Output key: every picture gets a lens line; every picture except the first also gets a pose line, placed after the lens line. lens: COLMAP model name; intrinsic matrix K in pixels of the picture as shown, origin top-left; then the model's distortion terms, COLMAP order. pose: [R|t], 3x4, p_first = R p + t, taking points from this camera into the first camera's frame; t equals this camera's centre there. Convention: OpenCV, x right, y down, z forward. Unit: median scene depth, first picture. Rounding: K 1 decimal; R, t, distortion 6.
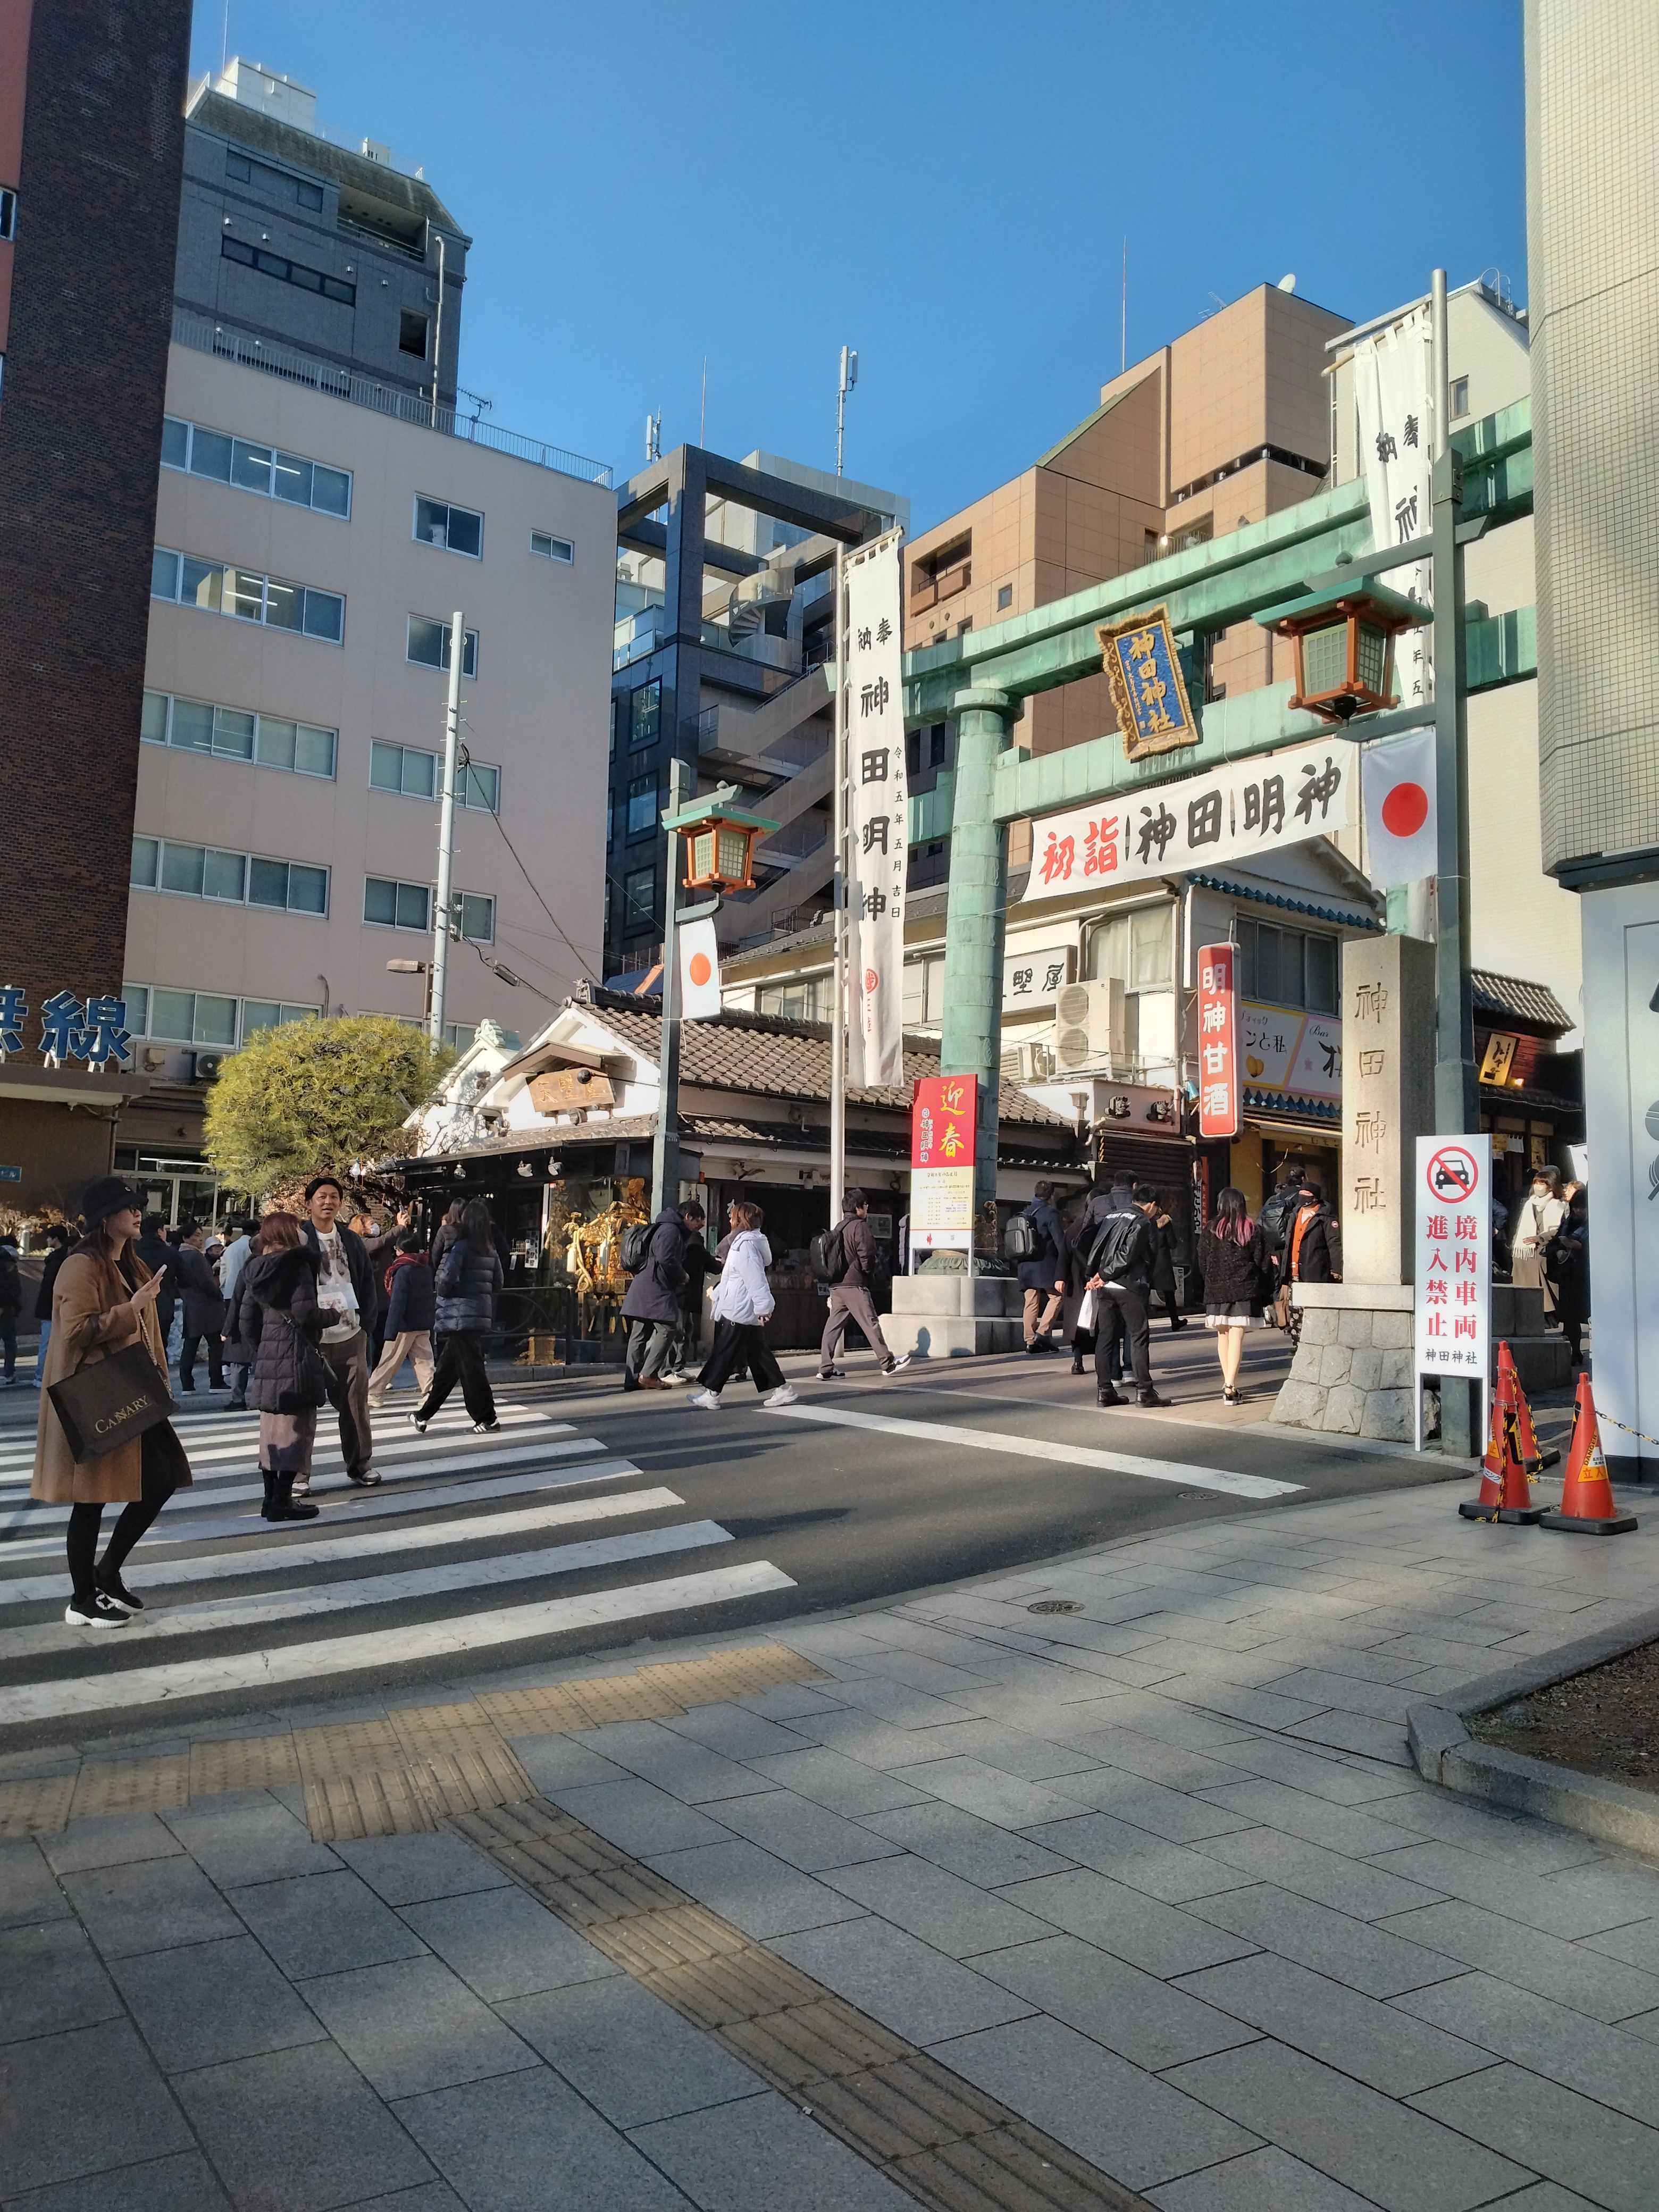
lens RADIAL K [[1767.6, 0, 831.2], [0, 1767.6, 1101.3], [0, 0, 1]] dist [0.017770, -0.012096]
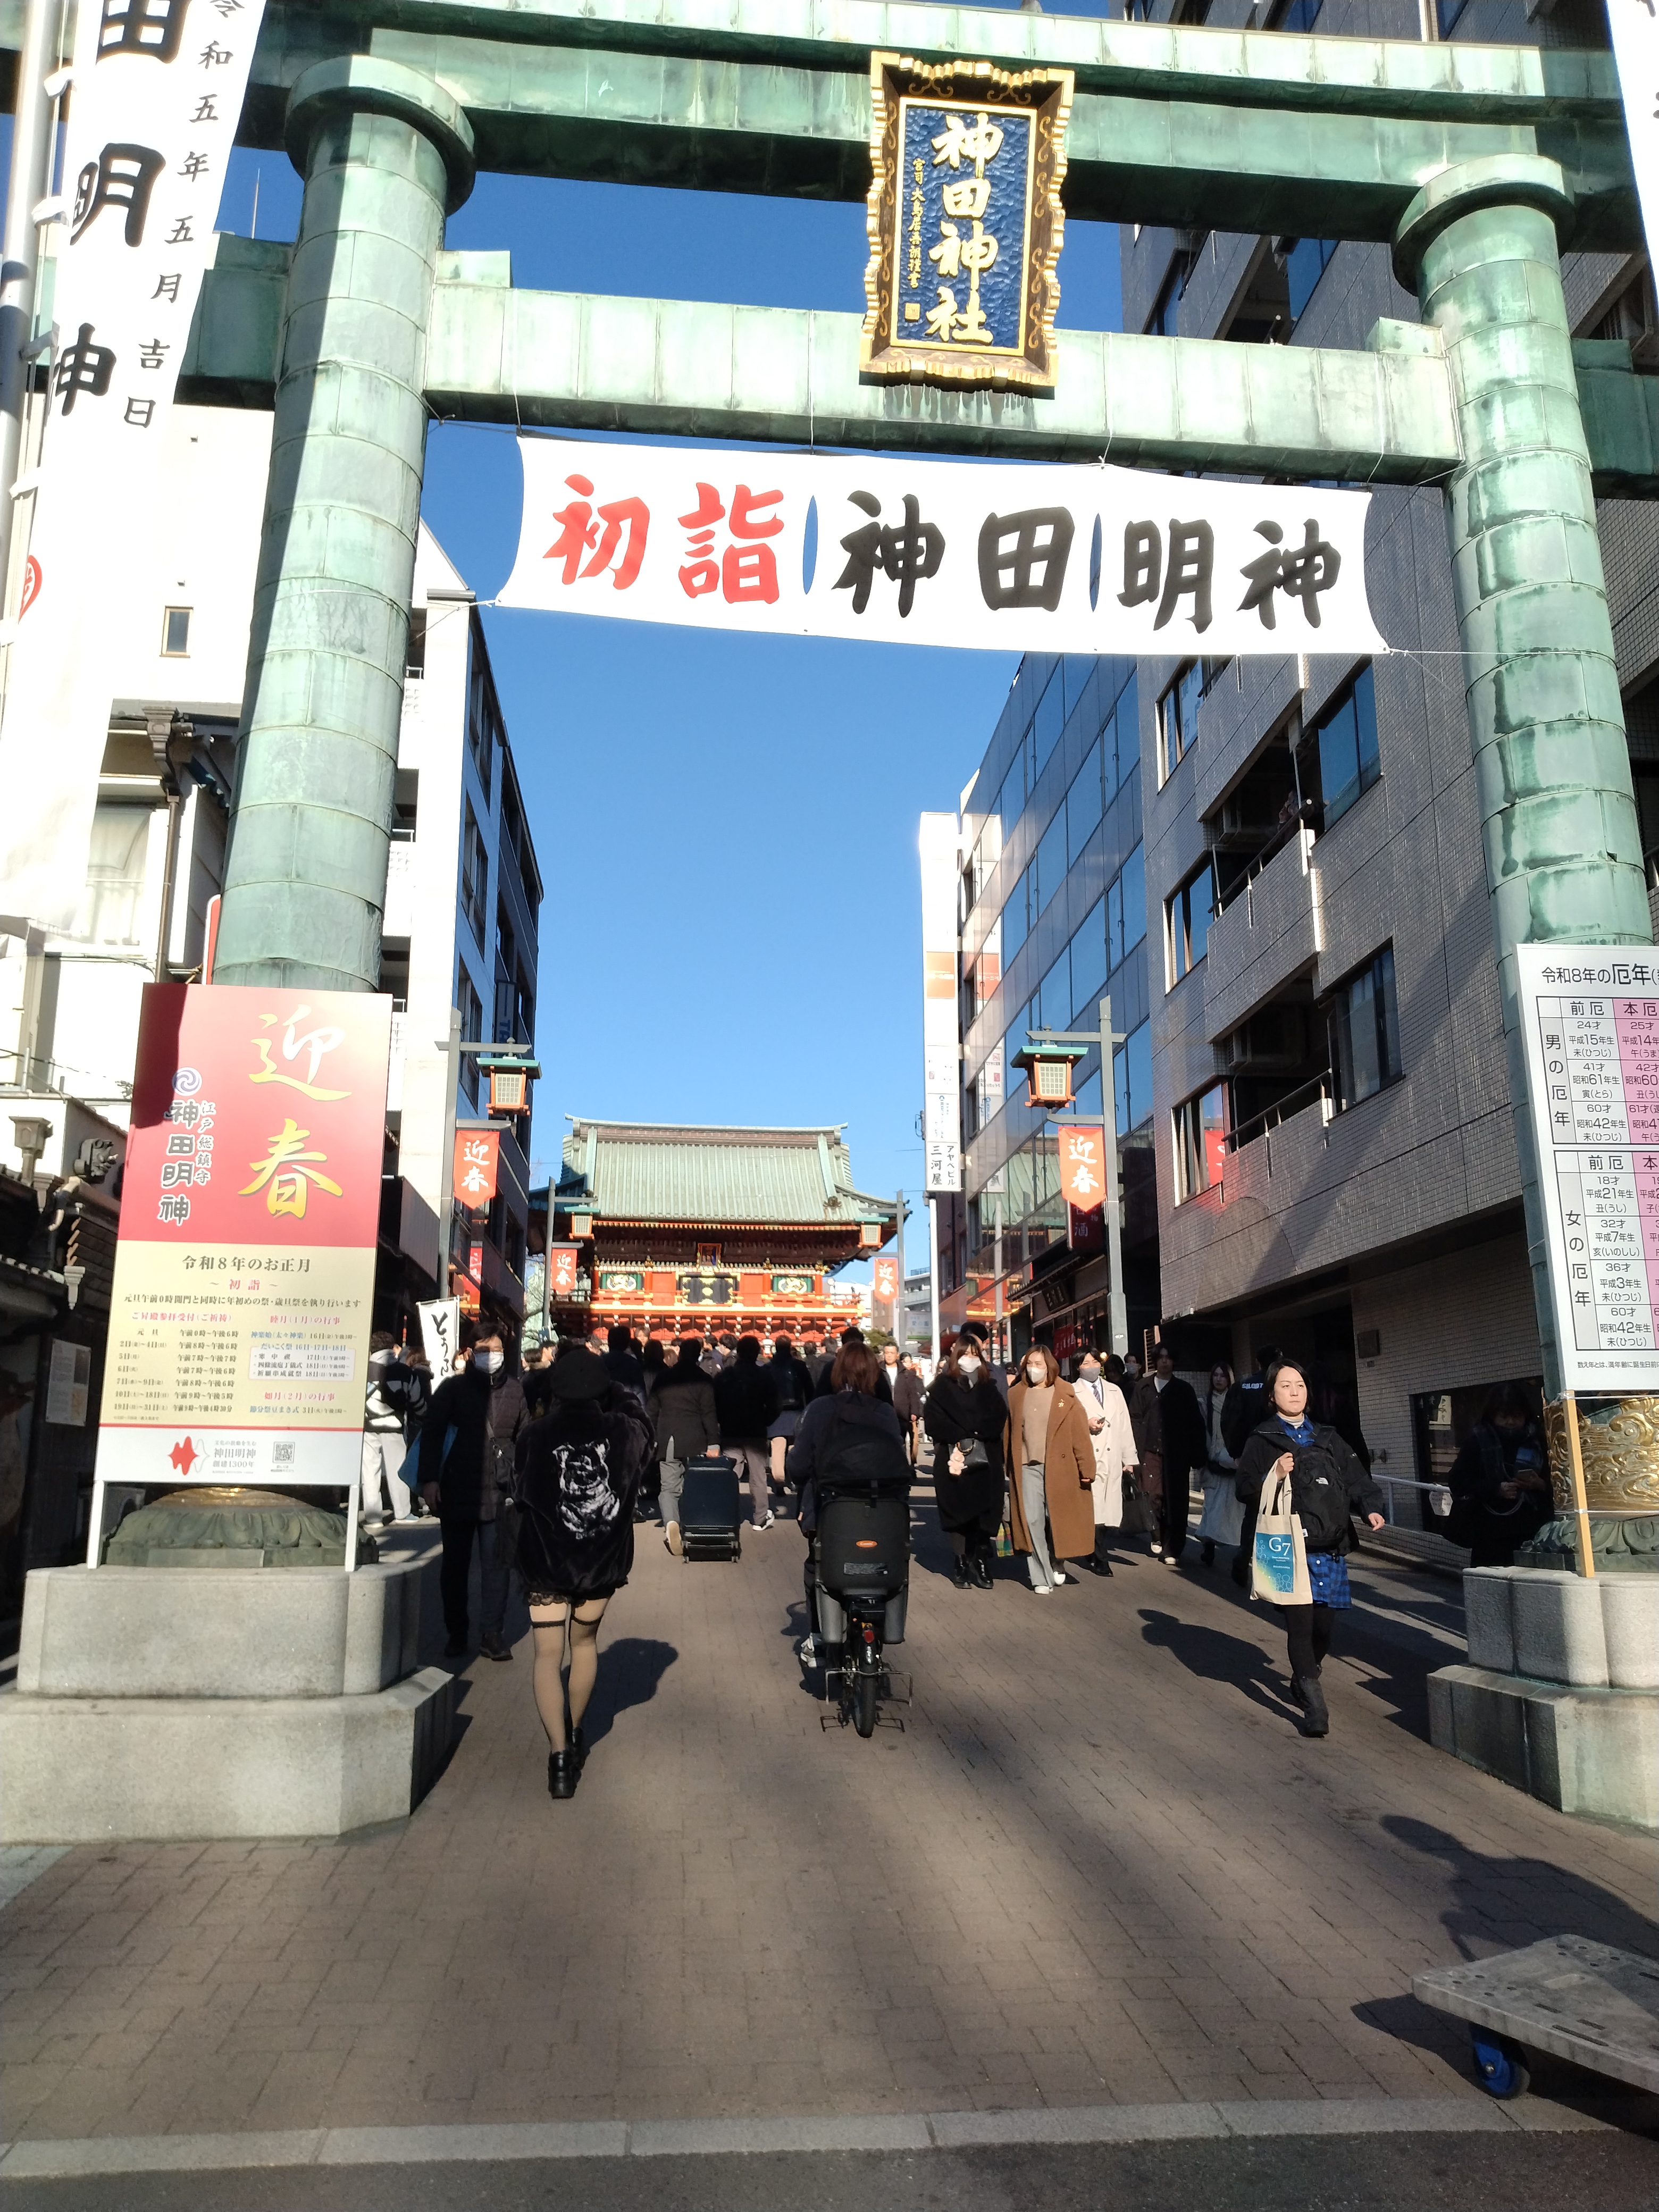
lens RADIAL K [[1767.6, 0, 842.5], [0, 1767.6, 1115.9], [0, 0, 1]] dist [0.017770, -0.012096]
pose [[0.562389, 0.163638, 0.810519, -0.166727], [-0.092696, 0.986520, -0.134852, 0.052199], [-0.821660, 0.000707, 0.569977, 0.752914]]
